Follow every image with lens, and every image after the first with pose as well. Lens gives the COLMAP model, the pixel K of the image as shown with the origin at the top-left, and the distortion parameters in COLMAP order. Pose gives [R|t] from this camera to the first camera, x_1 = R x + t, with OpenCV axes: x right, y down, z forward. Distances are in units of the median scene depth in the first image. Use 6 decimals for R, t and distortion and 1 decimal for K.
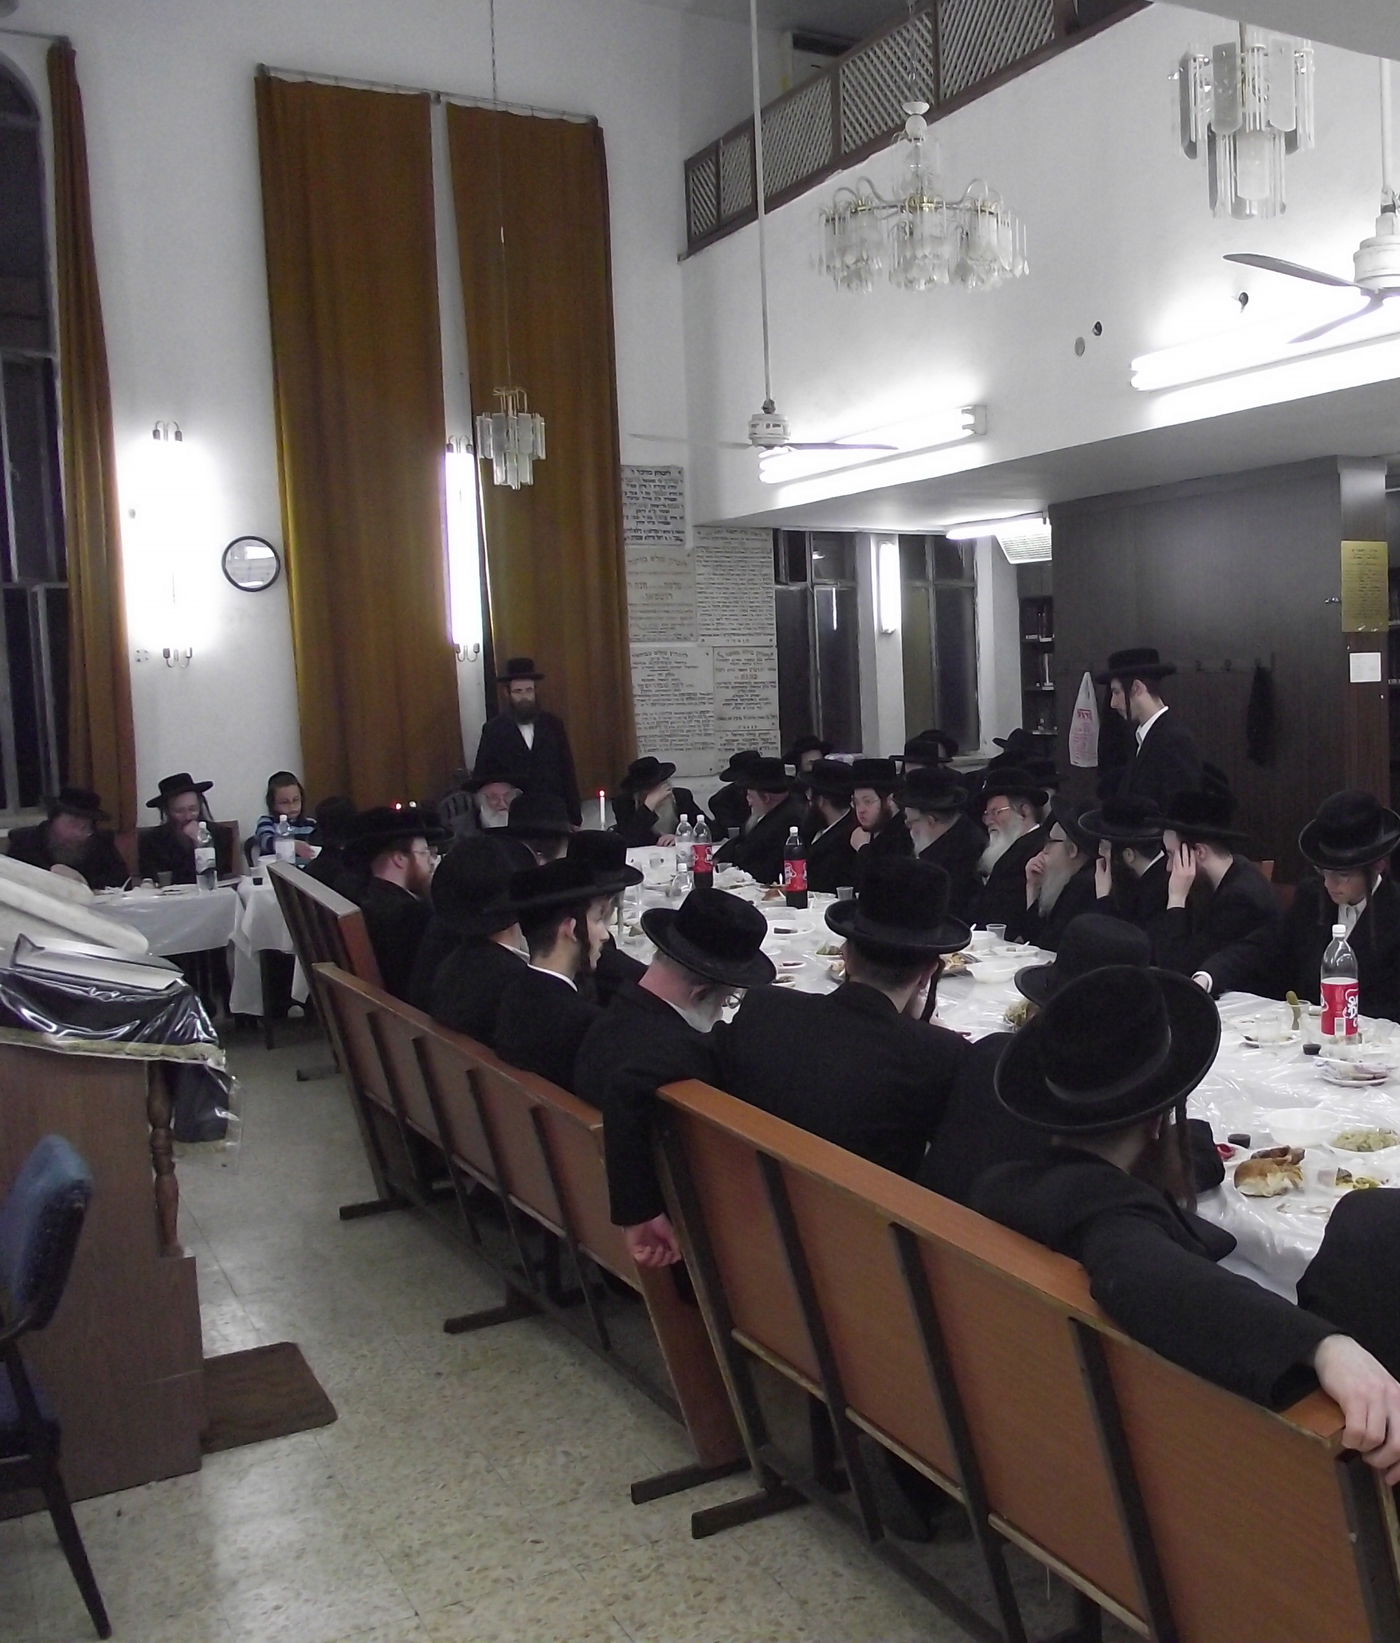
lens RADIAL K [[1726.7, 0, 1104.9], [0, 1726.7, 814.3], [0, 0, 1]] dist [-0.053196, 0.000000]
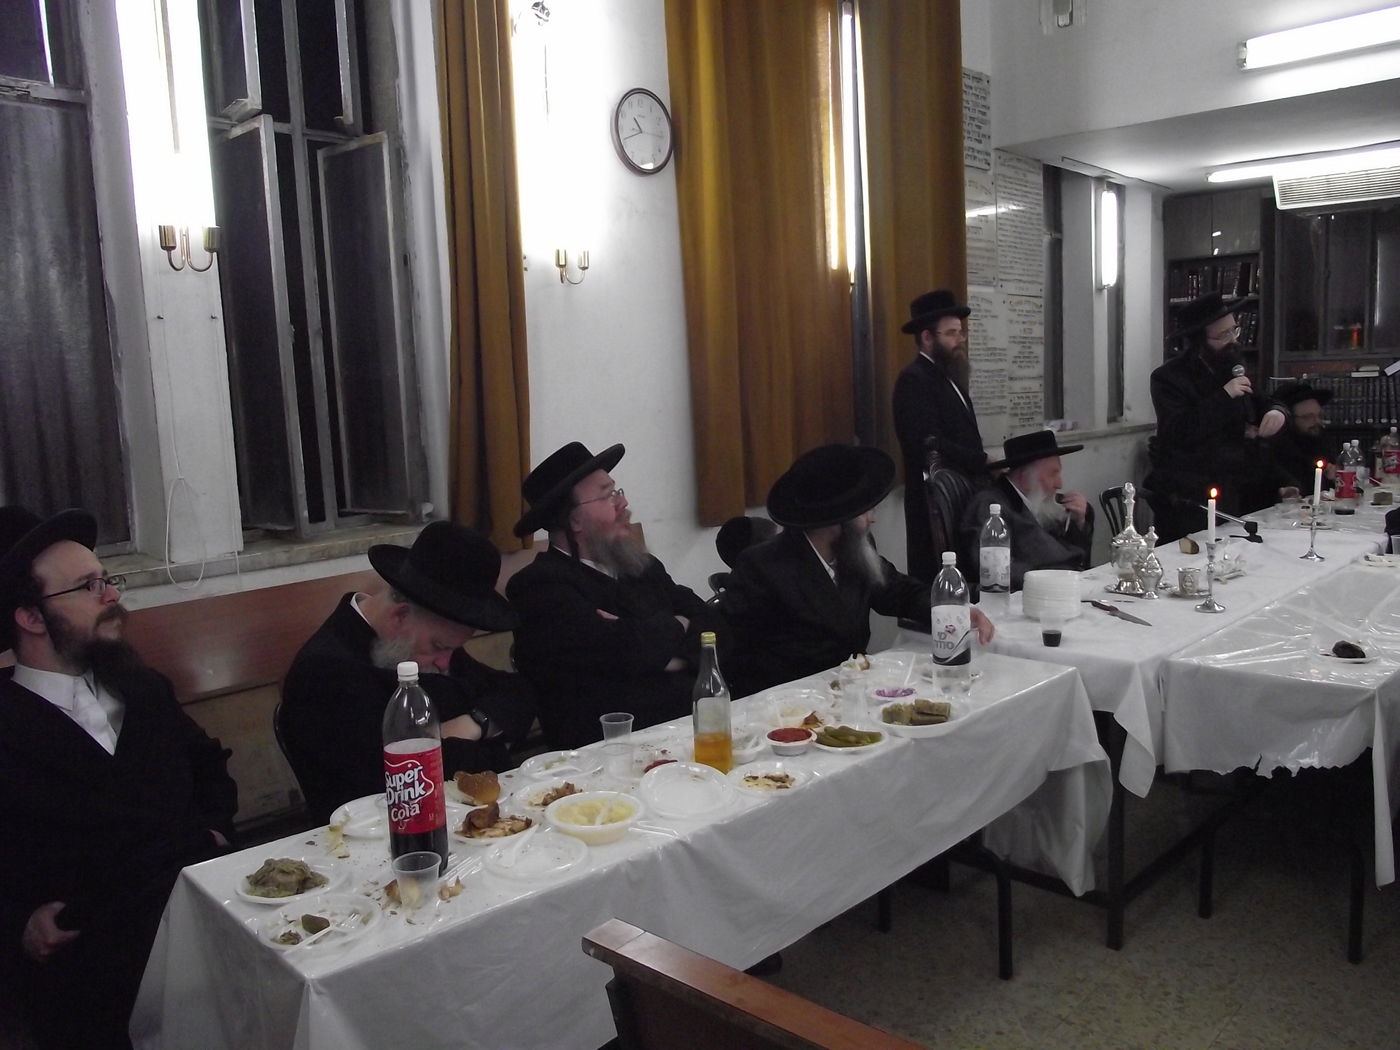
lens RADIAL K [[1103.1, 0, 707.6], [0, 1103.1, 533.2], [0, 0, 1]] dist [-0.078873, 0.049348]
pose [[0.981001, -0.042862, 0.189209, -0.506975], [0.034025, 0.998184, 0.049709, -0.011338], [-0.190996, -0.042327, 0.980678, 0.516536]]
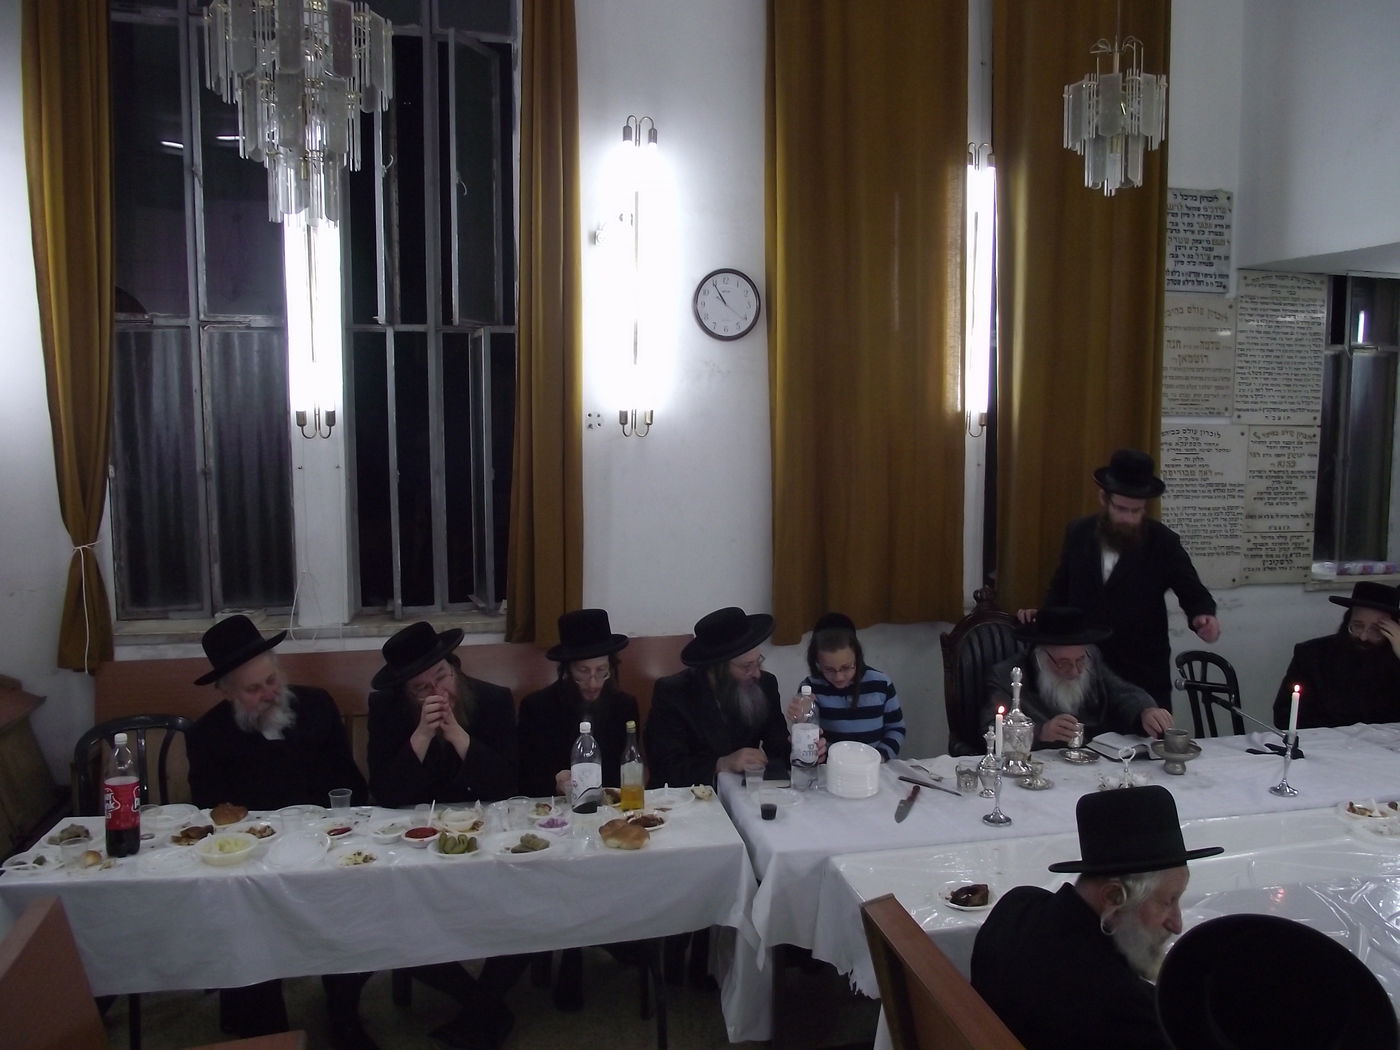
lens RADIAL K [[1103.1, 0, 712.1], [0, 1103.1, 530.1], [0, 0, 1]] dist [-0.078873, 0.049348]
pose [[0.930968, 0.064577, -0.359344, -0.289264], [-0.056413, 0.997856, 0.033171, -0.054998], [0.360716, -0.010609, 0.932615, 0.476080]]
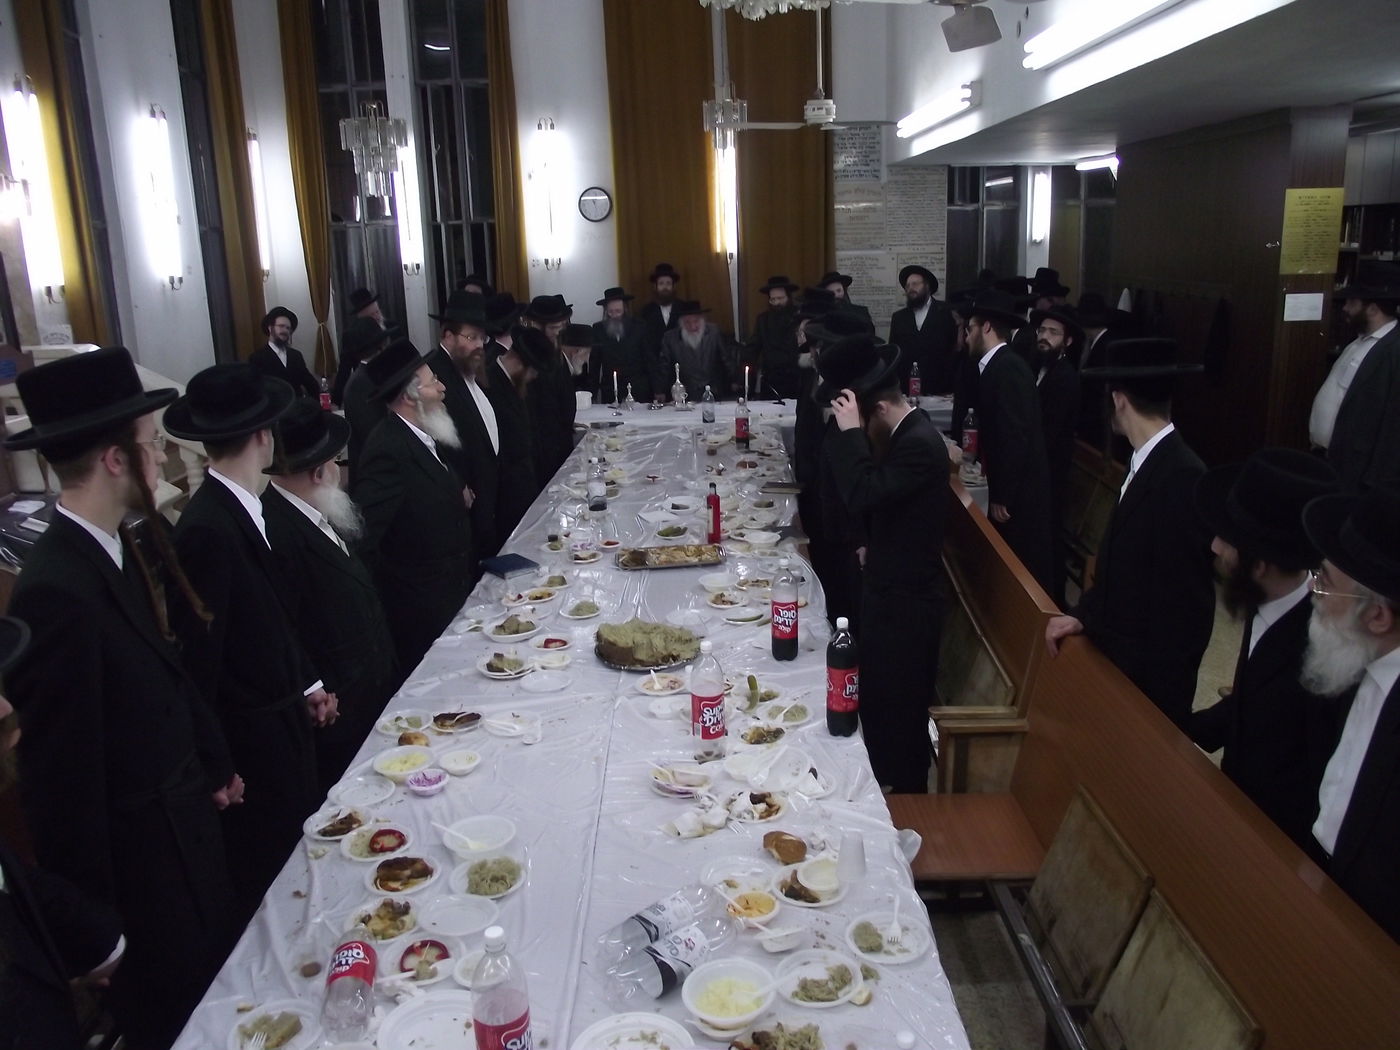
lens RADIAL K [[1103.1, 0, 708.1], [0, 1103.1, 525.3], [0, 0, 1]] dist [-0.078873, 0.049348]
pose [[0.814645, 0.148633, -0.560591, 0.192652], [-0.040610, 0.978849, 0.200514, -0.055732], [0.578537, -0.140582, 0.803450, 0.164106]]
